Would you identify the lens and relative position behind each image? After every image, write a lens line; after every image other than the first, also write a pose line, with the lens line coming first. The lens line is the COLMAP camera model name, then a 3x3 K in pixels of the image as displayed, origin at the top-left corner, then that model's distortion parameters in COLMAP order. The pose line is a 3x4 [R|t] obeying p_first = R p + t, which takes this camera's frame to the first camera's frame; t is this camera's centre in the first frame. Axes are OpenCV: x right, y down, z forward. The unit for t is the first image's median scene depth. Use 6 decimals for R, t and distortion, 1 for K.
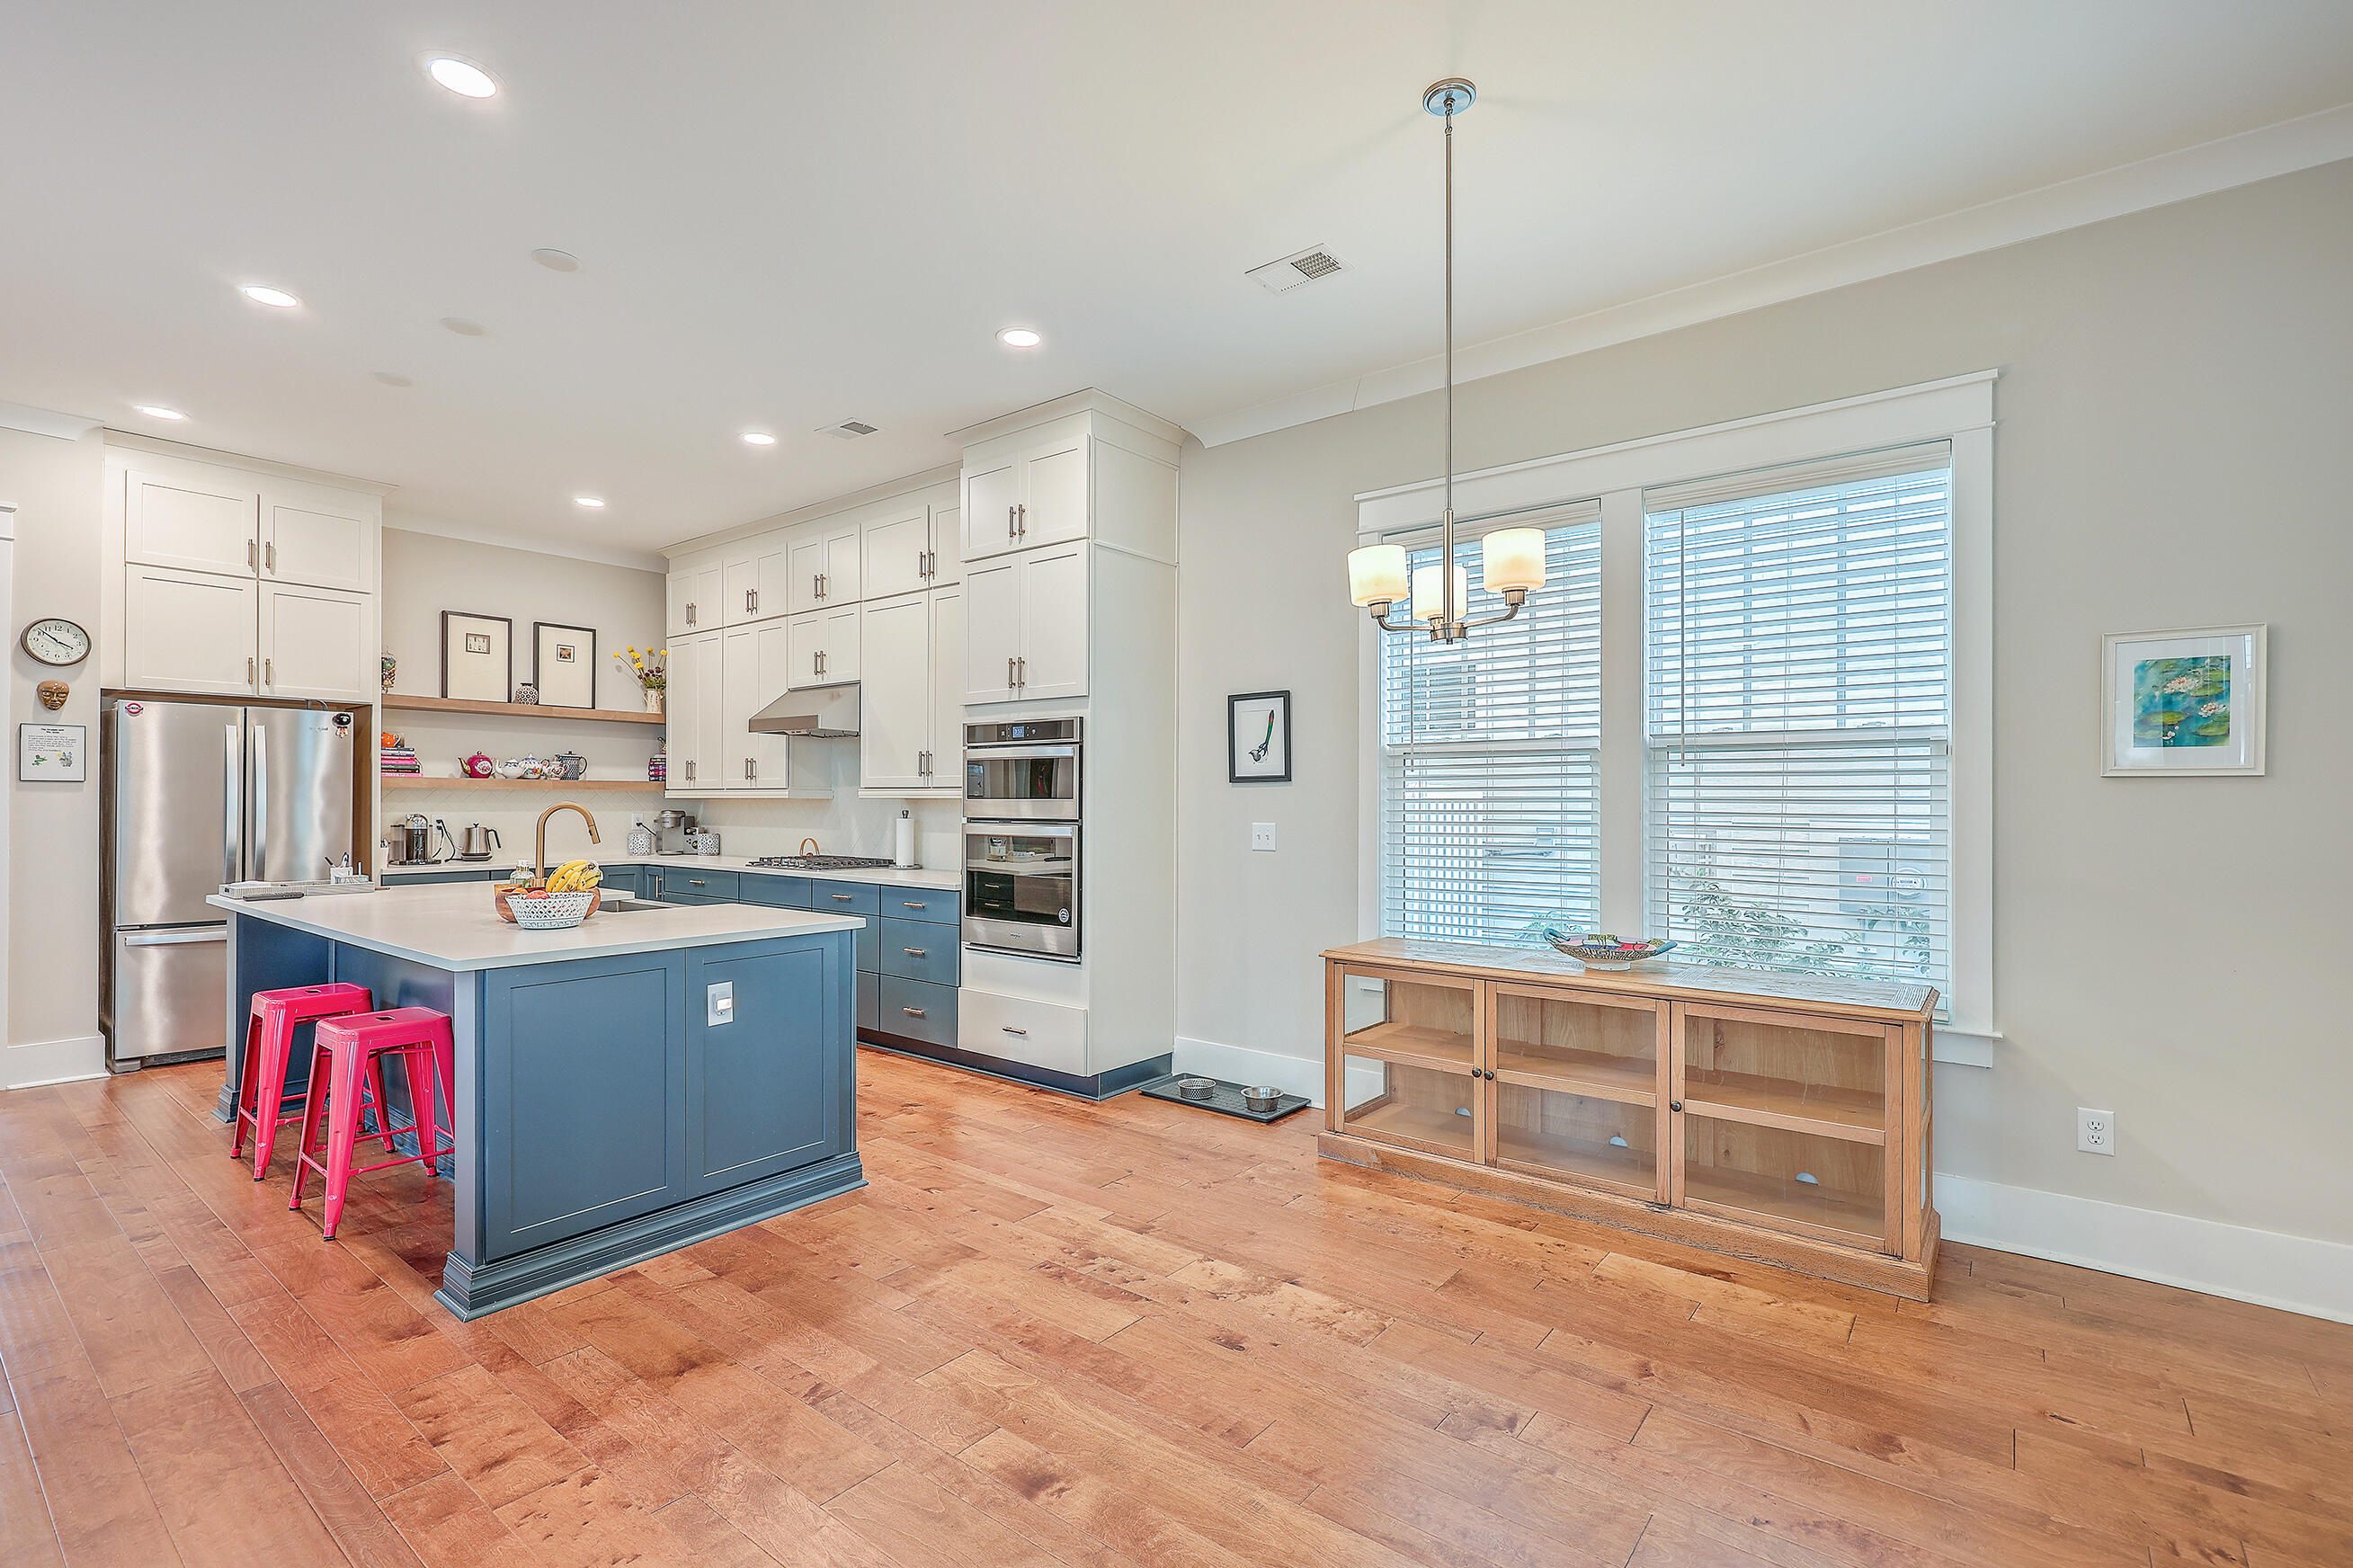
lens RADIAL K [[1057.9, 0, 1176.1], [0, 1057.9, 803.7], [0, 0, 1]] dist [-0.001223, -0.000767]
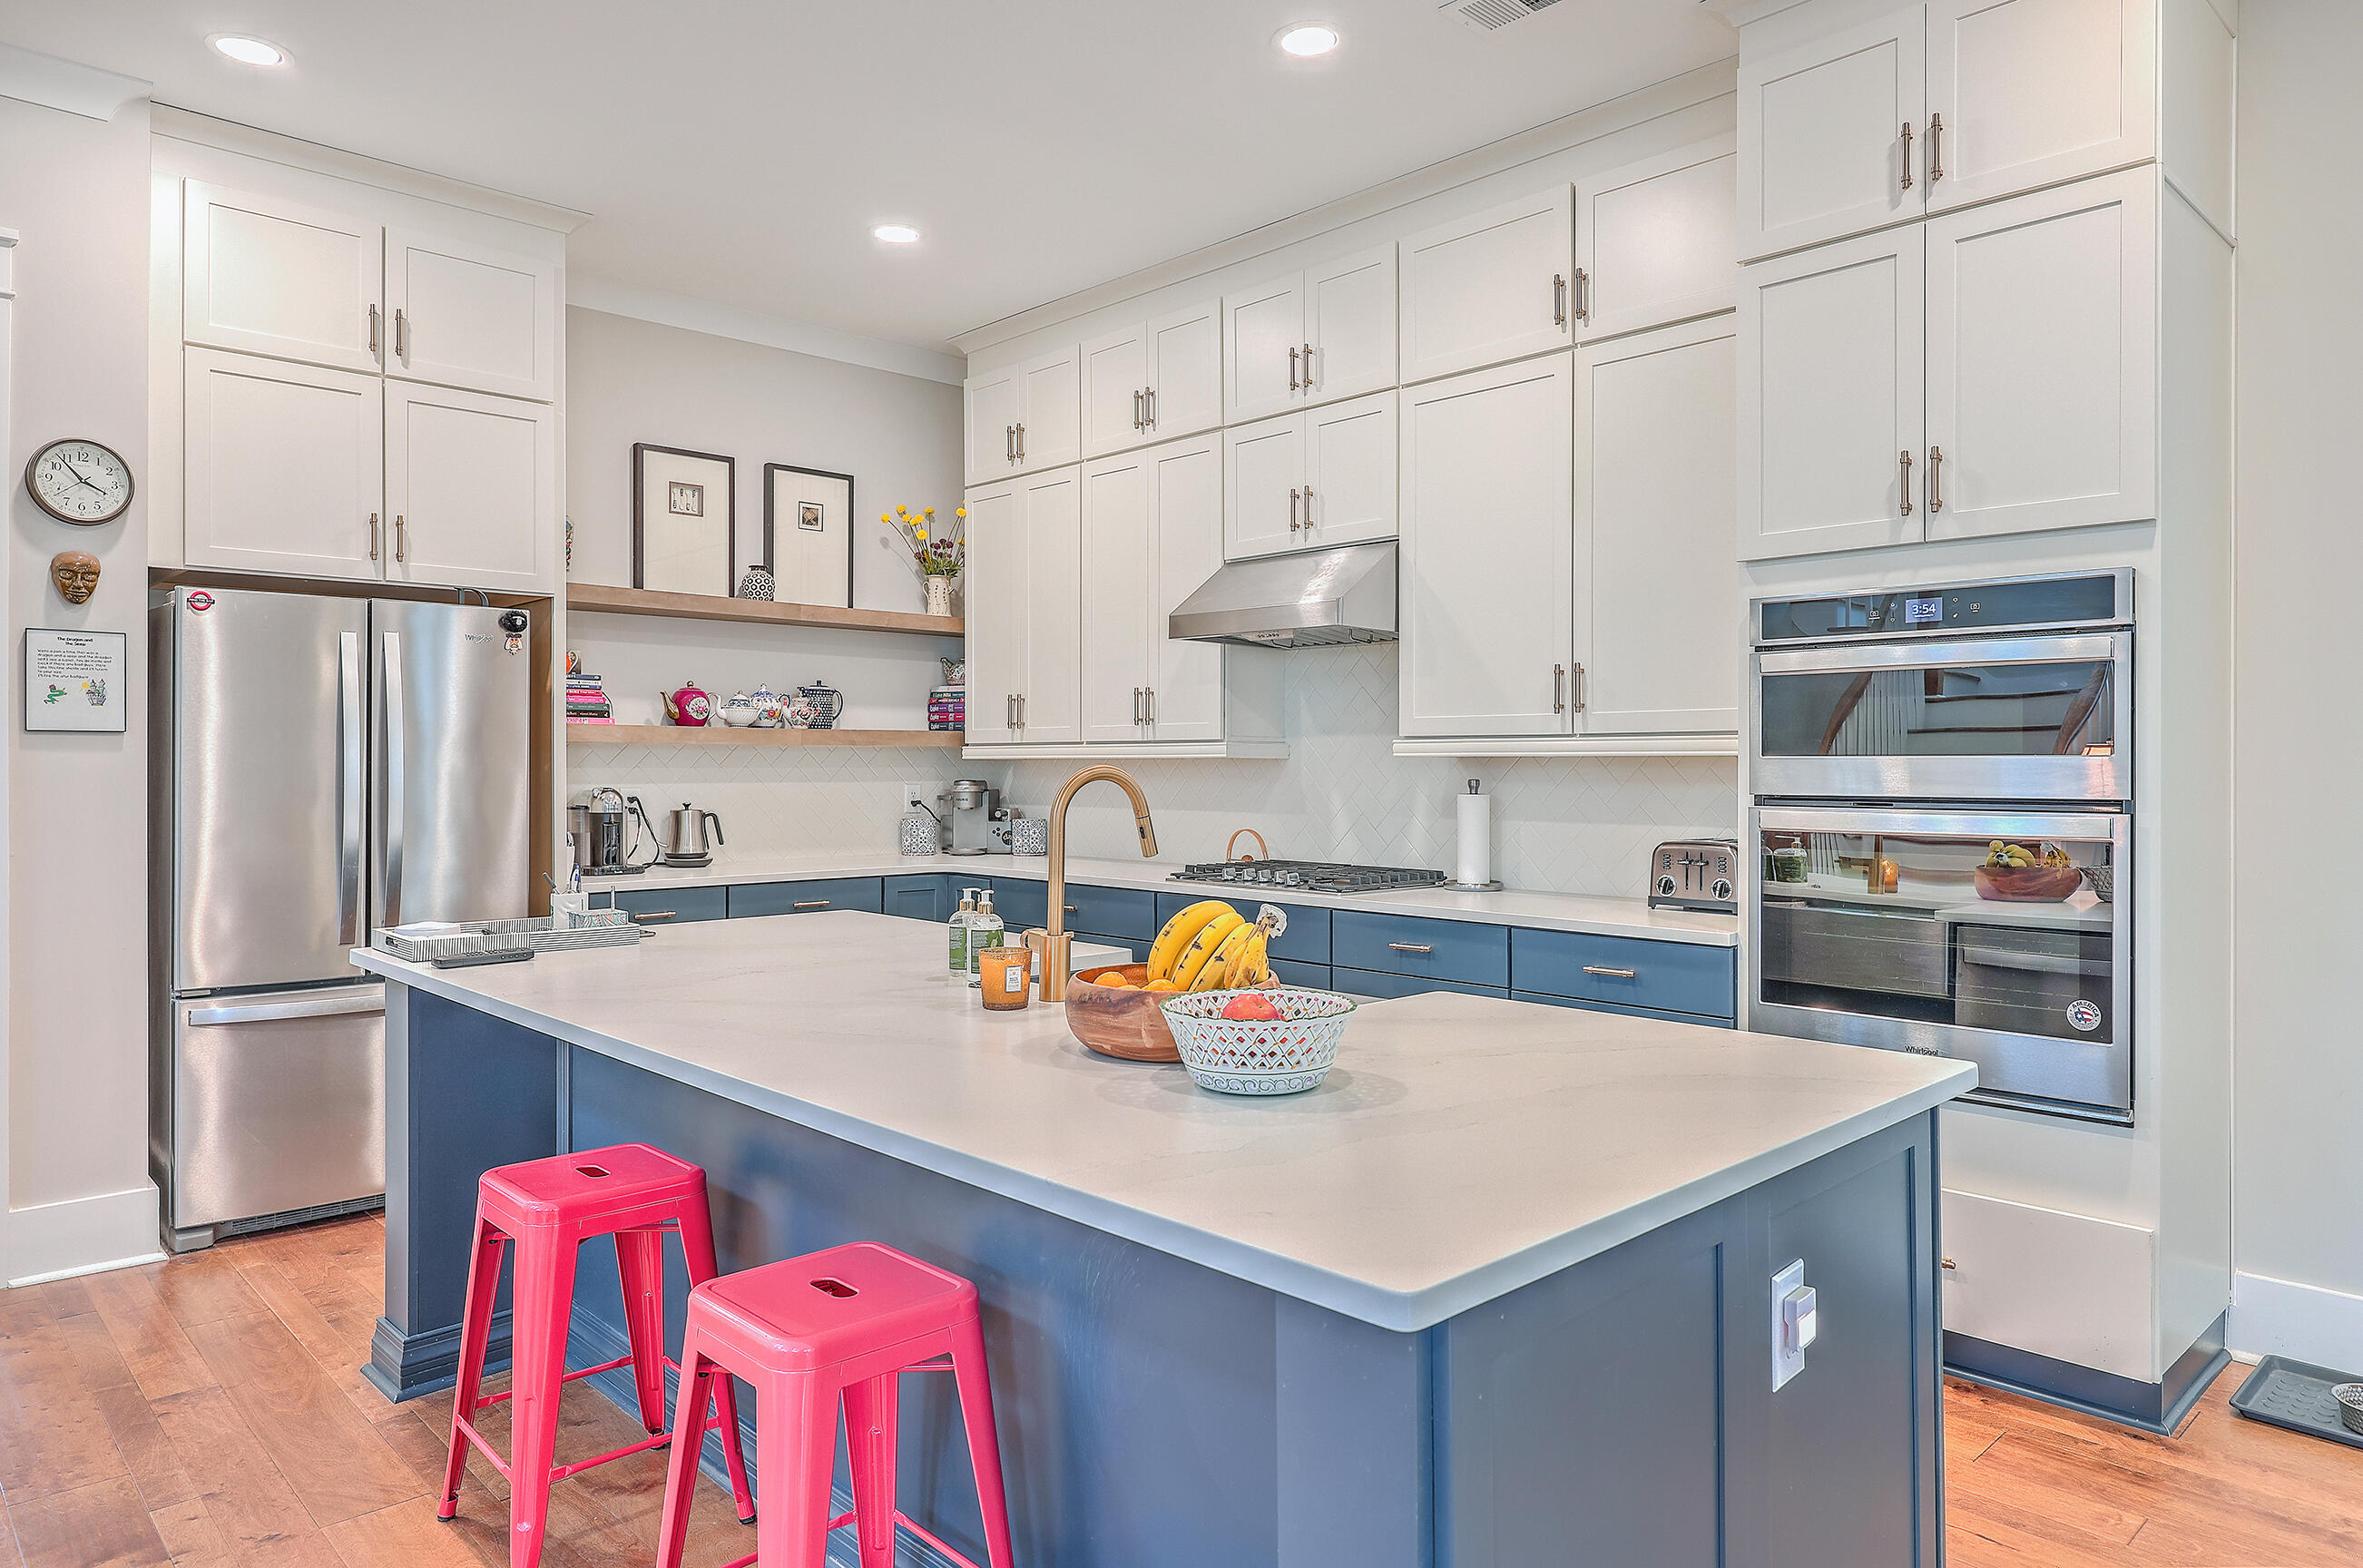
lens RADIAL K [[1470.0, 0, 1188.0], [0, 1470.0, 770.5], [0, 0, 1]] dist [-0.001415, -0.000603]
pose [[0.989555, -0.002918, -0.144124, -0.352517], [0.003250, 0.999993, 0.002063, -0.000280], [0.144117, -0.002510, 0.989557, 0.300673]]
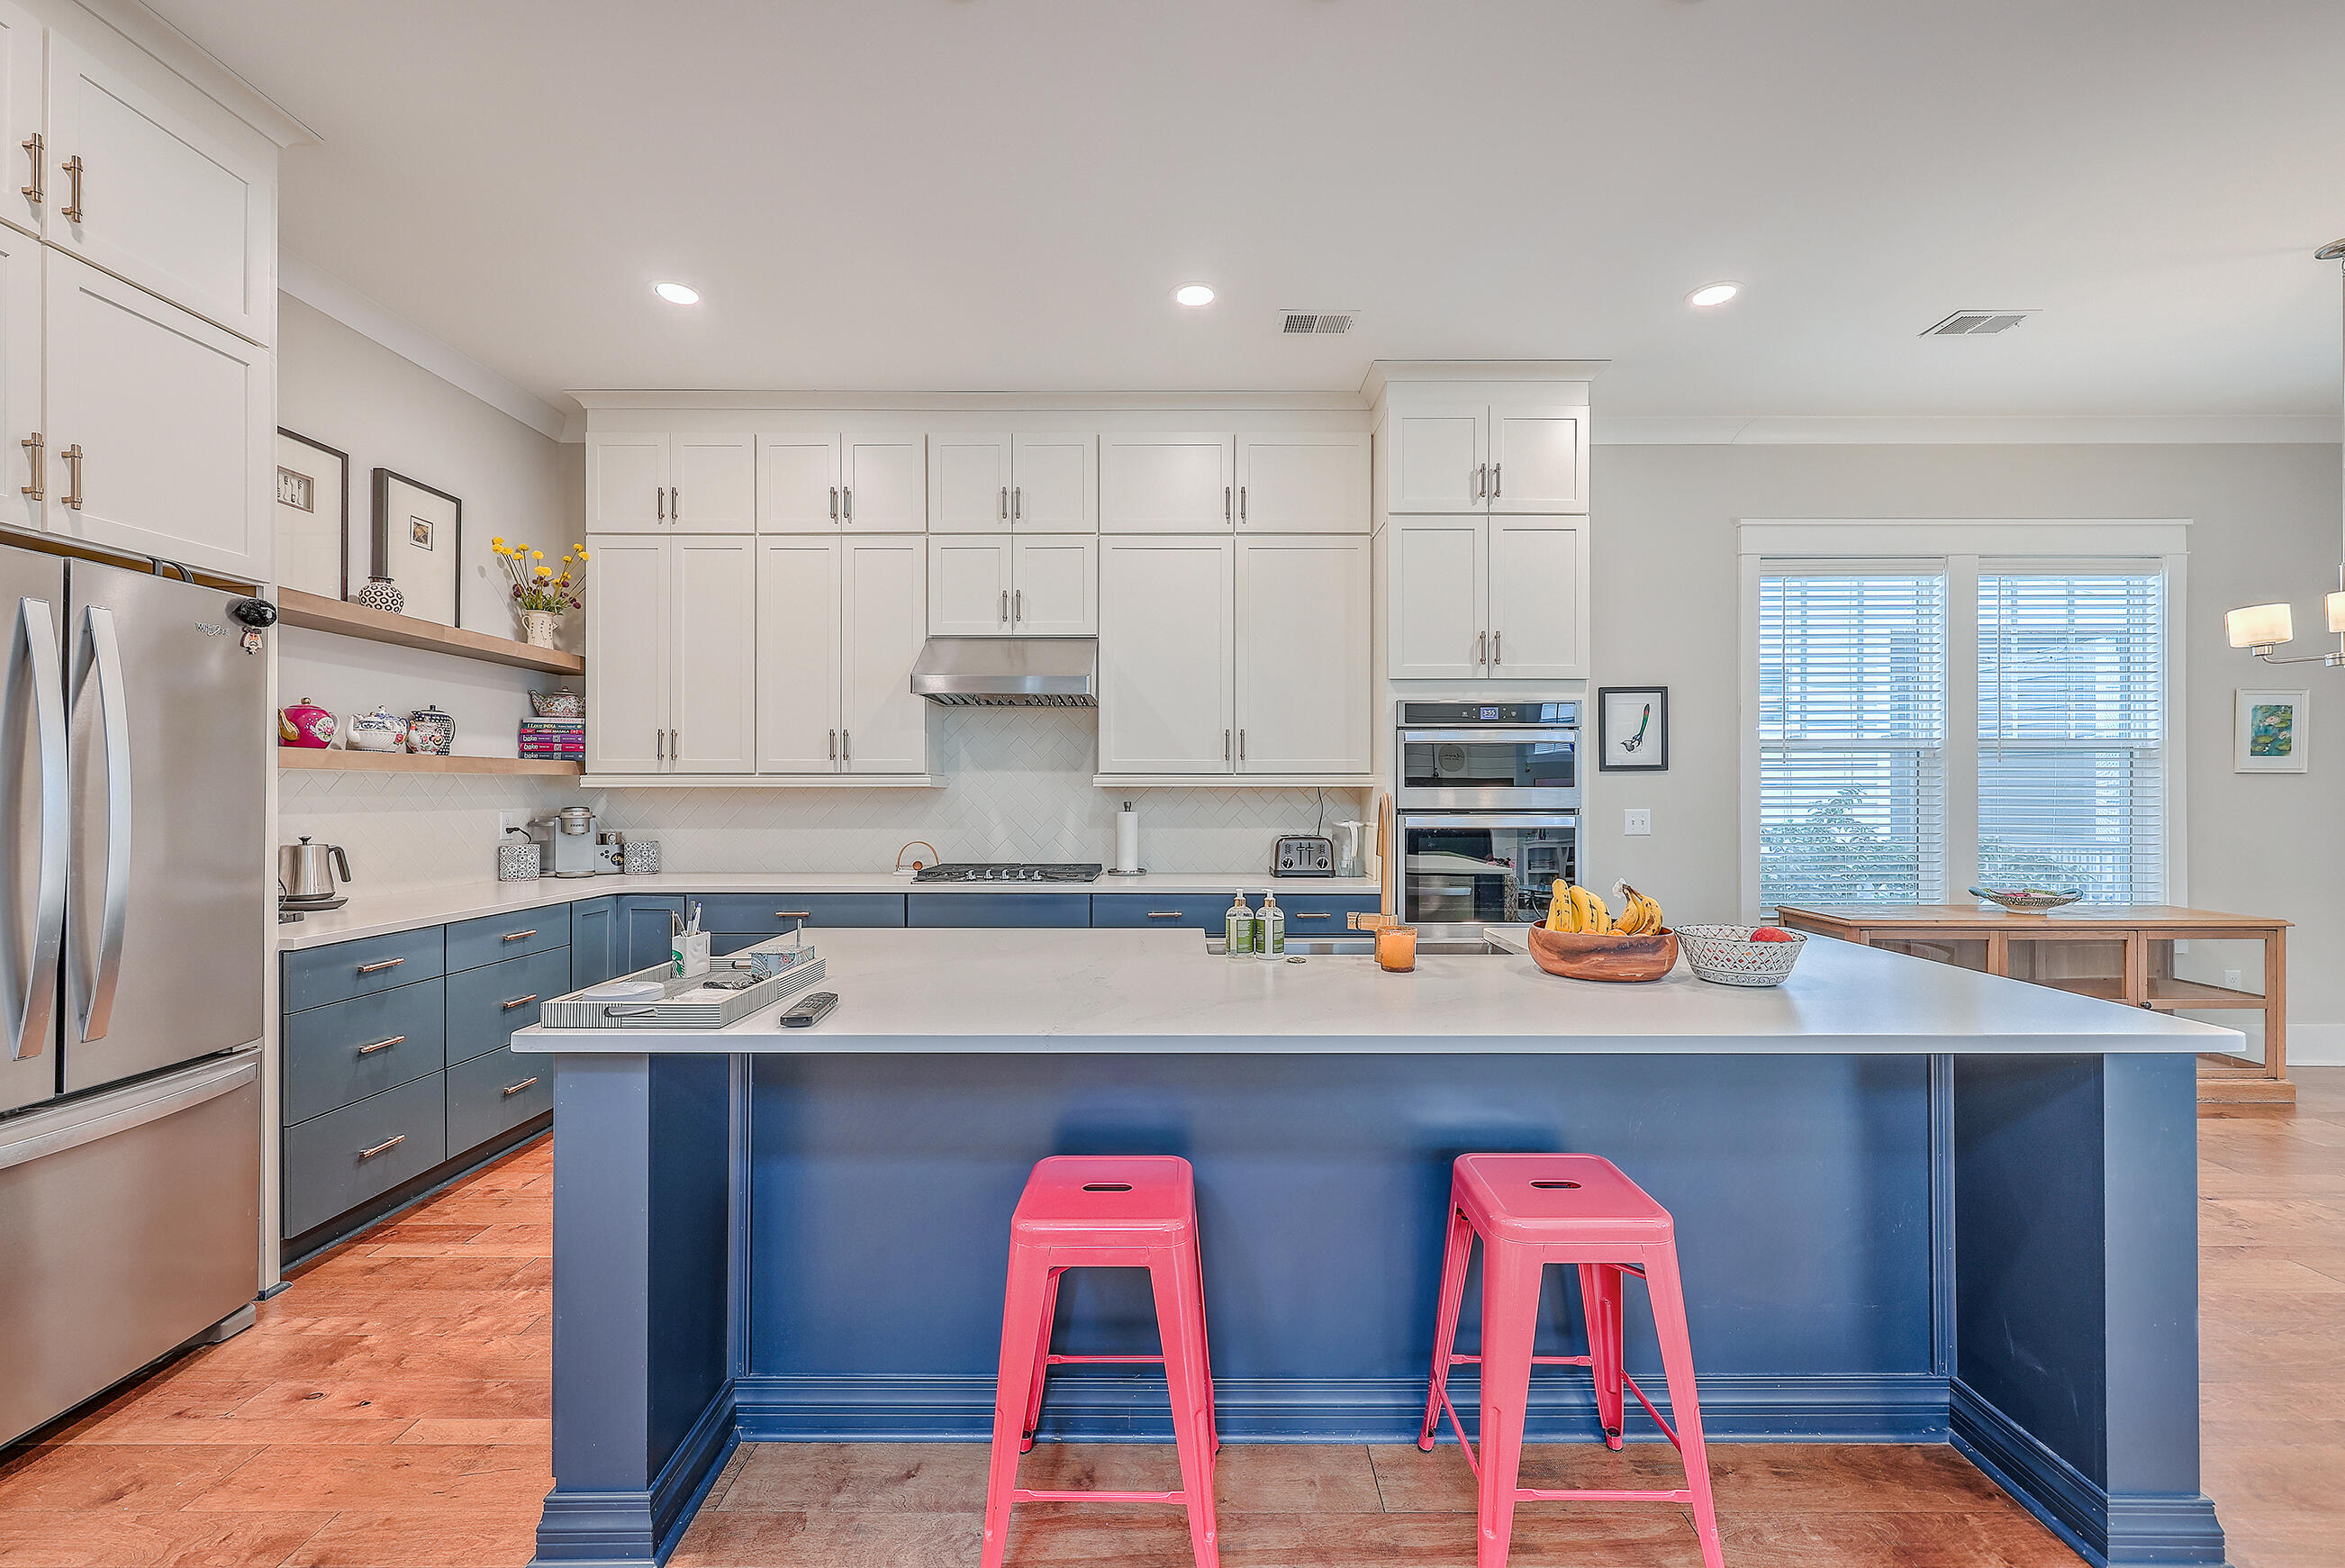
lens RADIAL K [[957.5, 0, 1181.7], [0, 957.5, 787.5], [0, 0, 1]] dist [-0.000634, 0.000122]
pose [[0.788290, -0.001706, 0.615302, -0.810890], [0.004315, 0.999987, -0.002756, -0.002925], [-0.615289, 0.004828, 0.788287, 0.485187]]
